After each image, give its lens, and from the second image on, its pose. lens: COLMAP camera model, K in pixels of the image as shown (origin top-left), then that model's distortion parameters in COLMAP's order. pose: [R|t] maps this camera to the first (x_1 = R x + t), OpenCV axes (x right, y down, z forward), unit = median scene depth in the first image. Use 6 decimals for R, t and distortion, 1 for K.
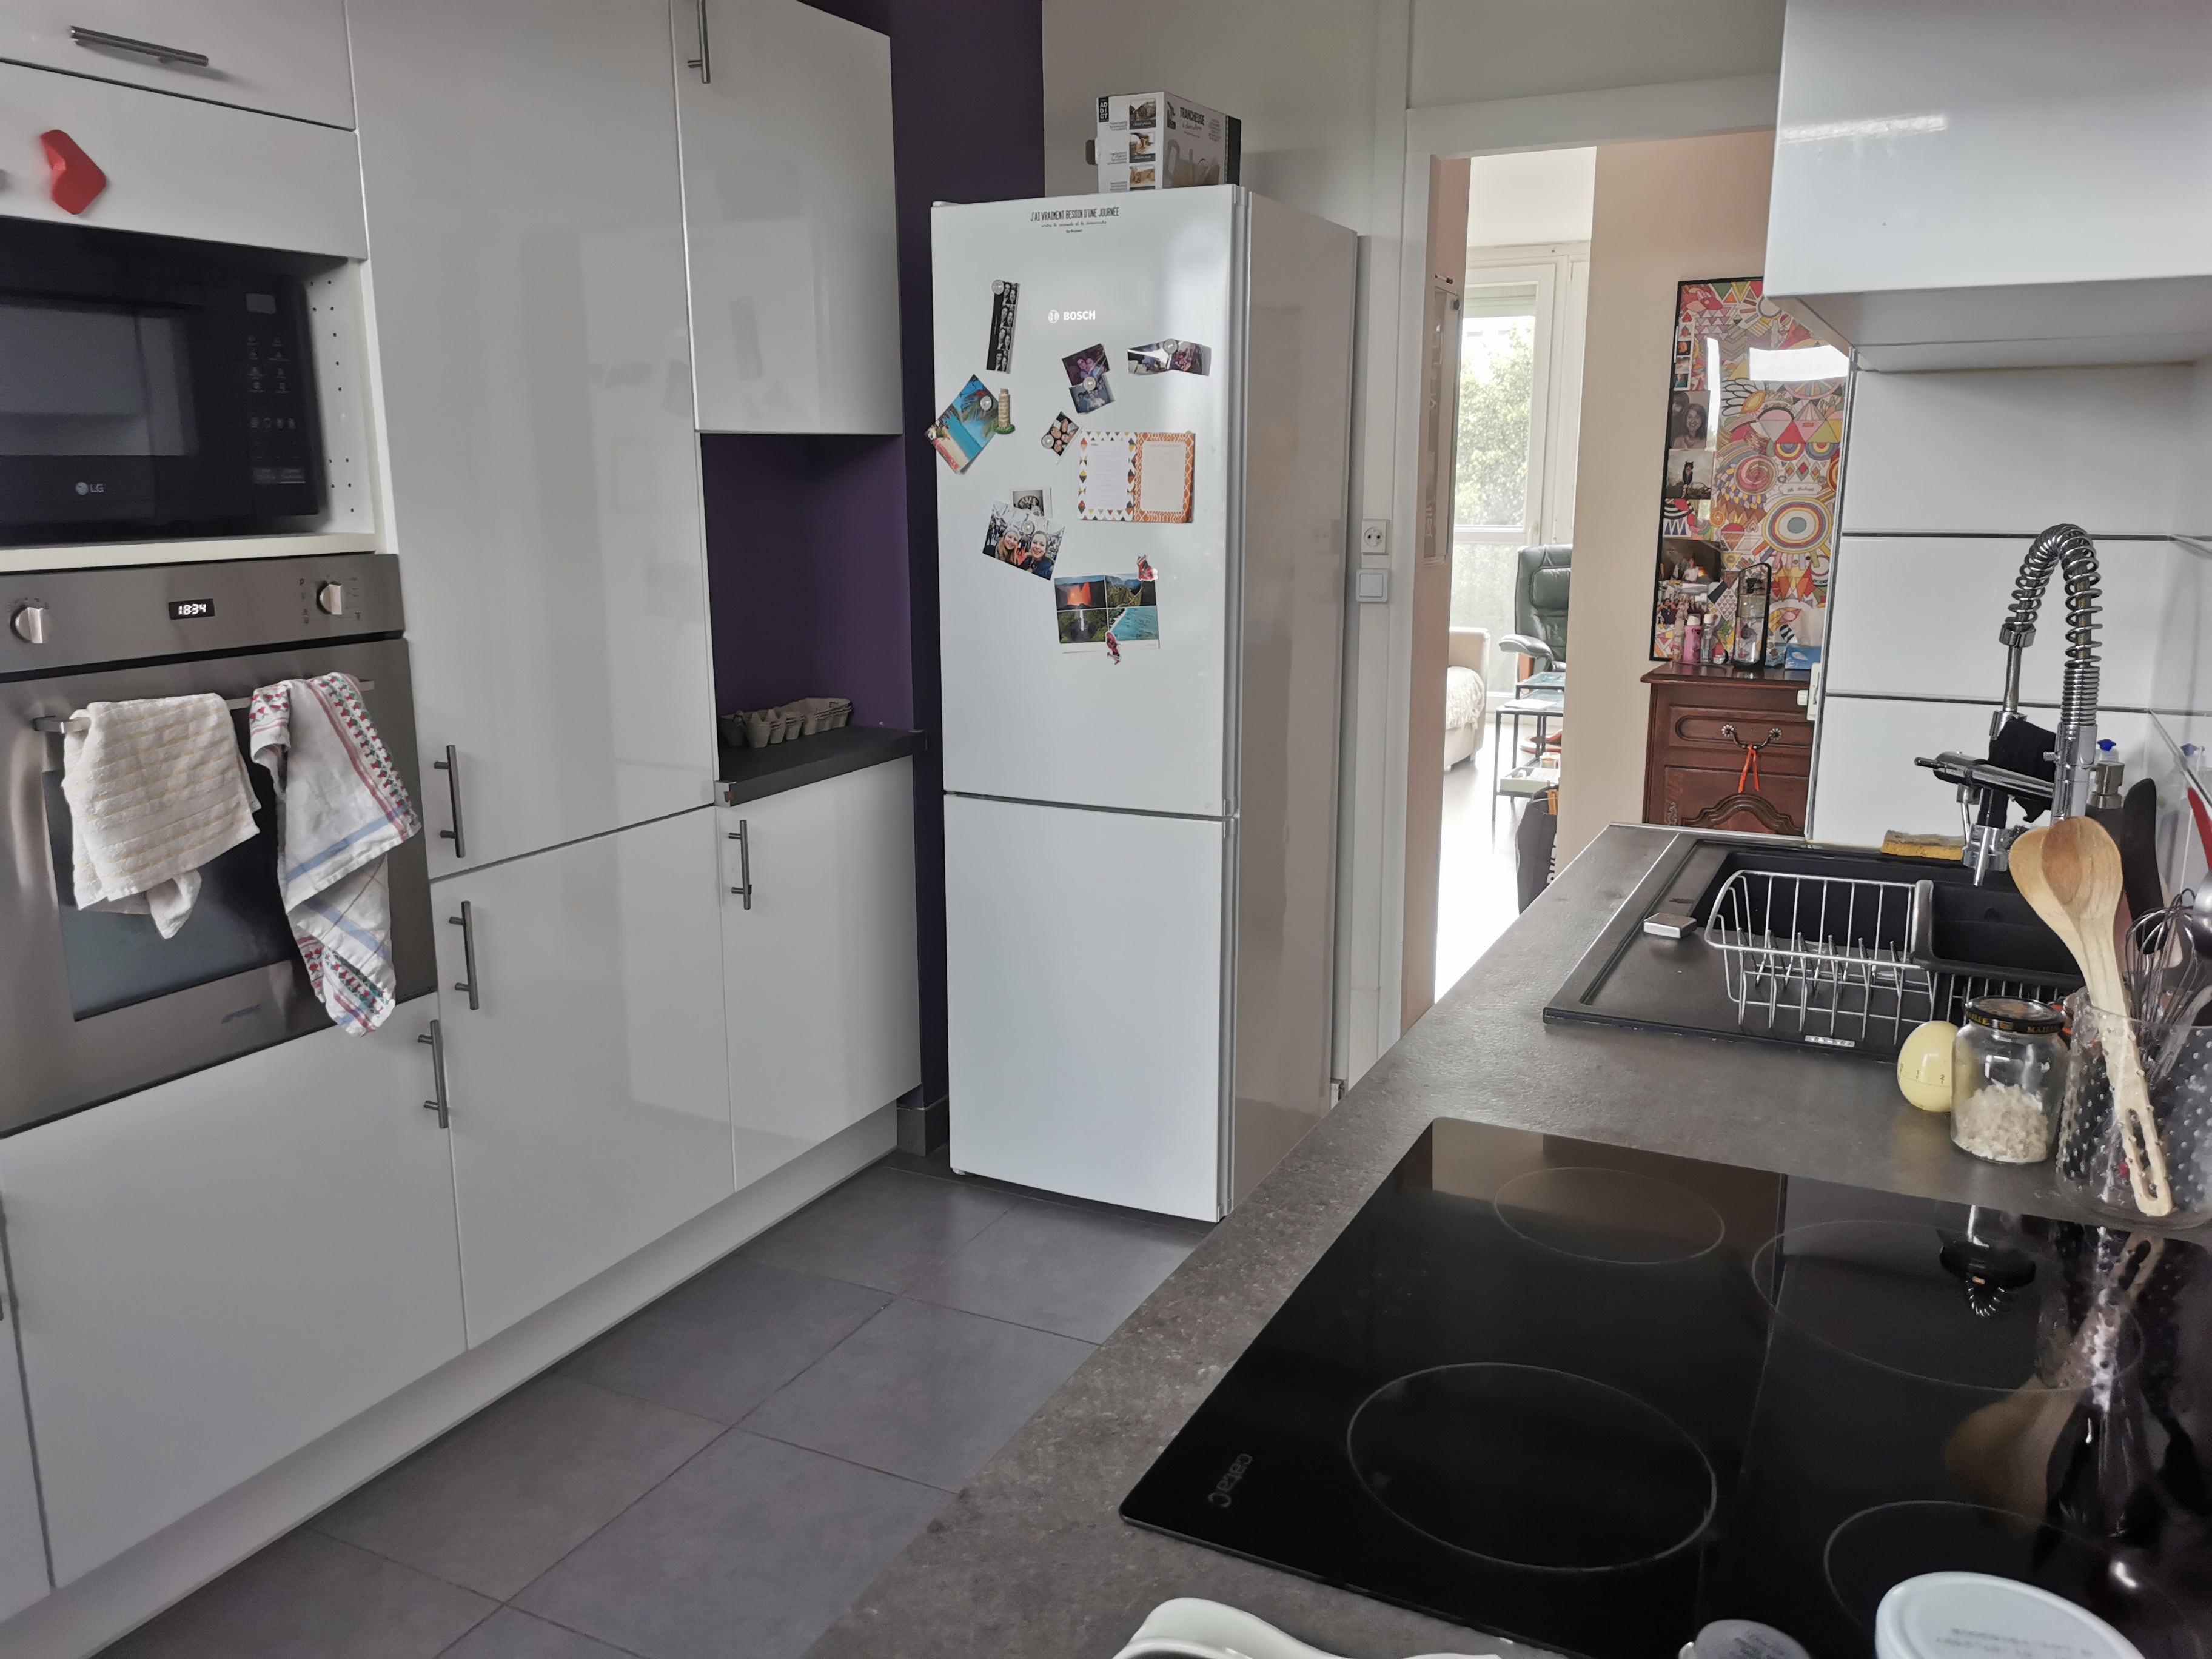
lens RADIAL K [[1698.7, 0, 1107.1], [0, 1698.7, 826.4], [0, 0, 1]] dist [0.042694, 0.000998]
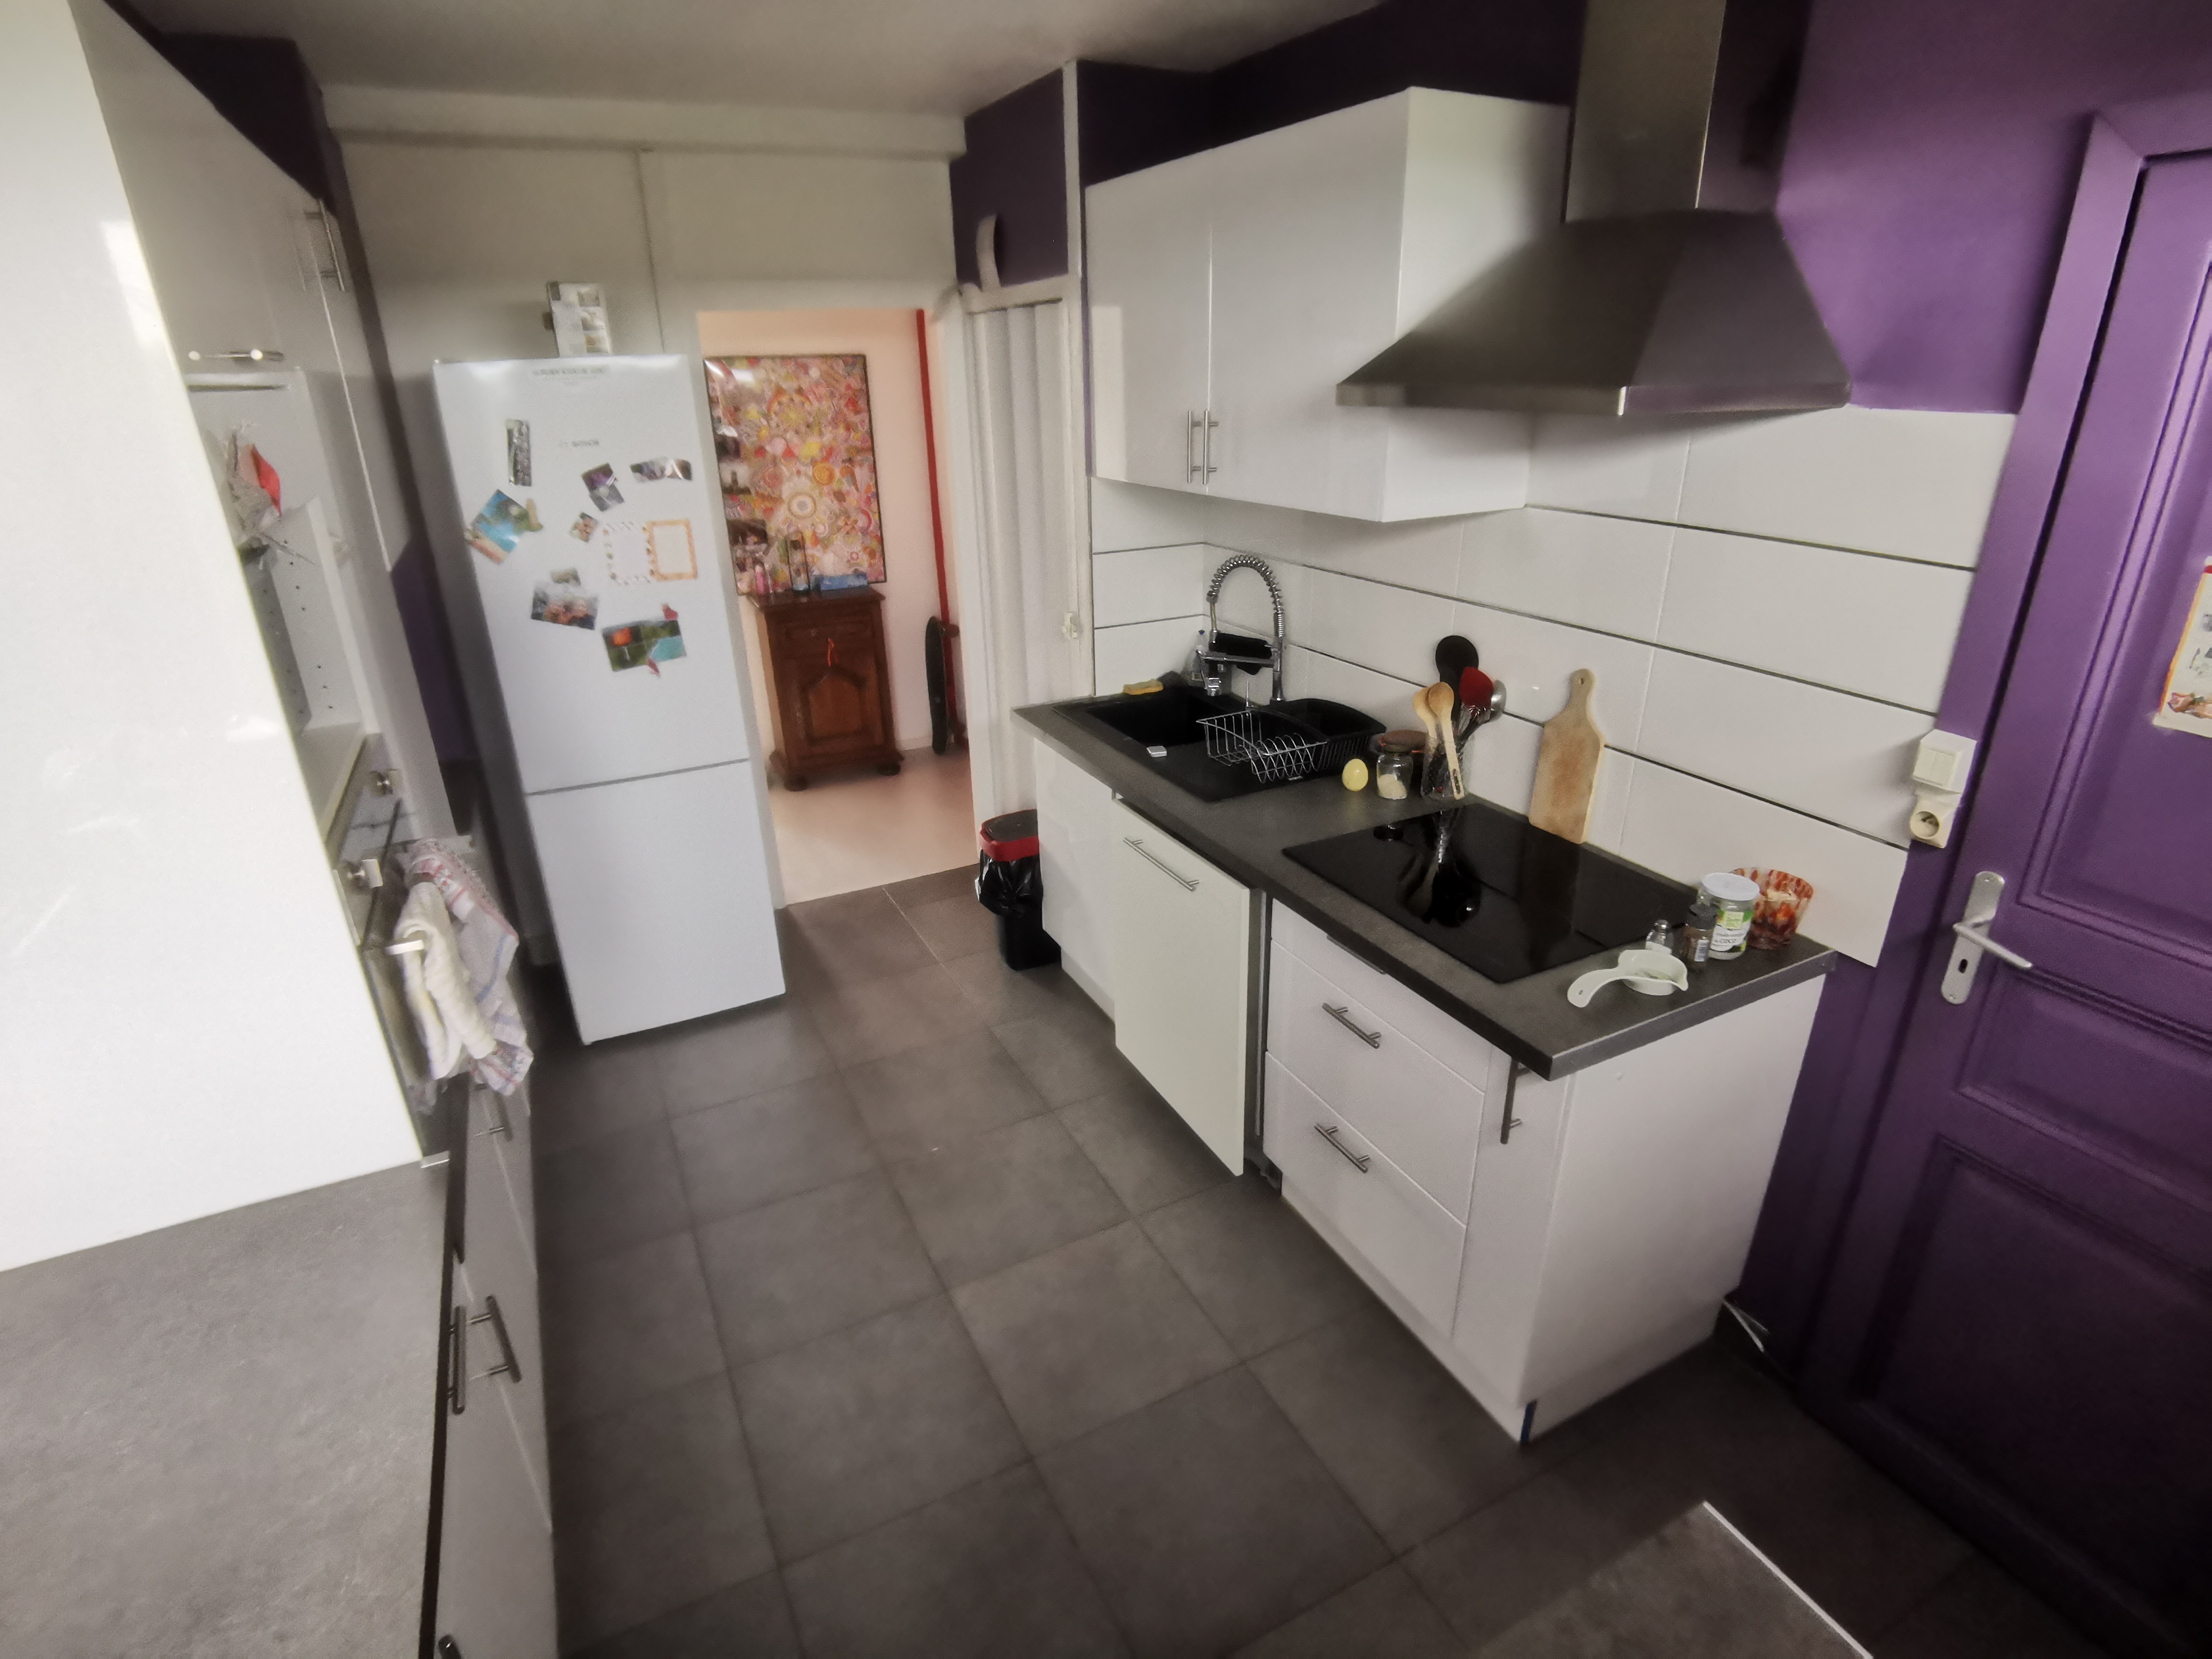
lens RADIAL K [[1127.1, 0, 1114.4], [0, 1127.1, 828.3], [0, 0, 1]] dist [-0.045688, -0.000900]
pose [[0.593424, -0.313205, 0.741452, -0.519996], [0.182763, 0.949556, 0.254837, -0.145571], [-0.783866, -0.015717, 0.620731, 0.077092]]
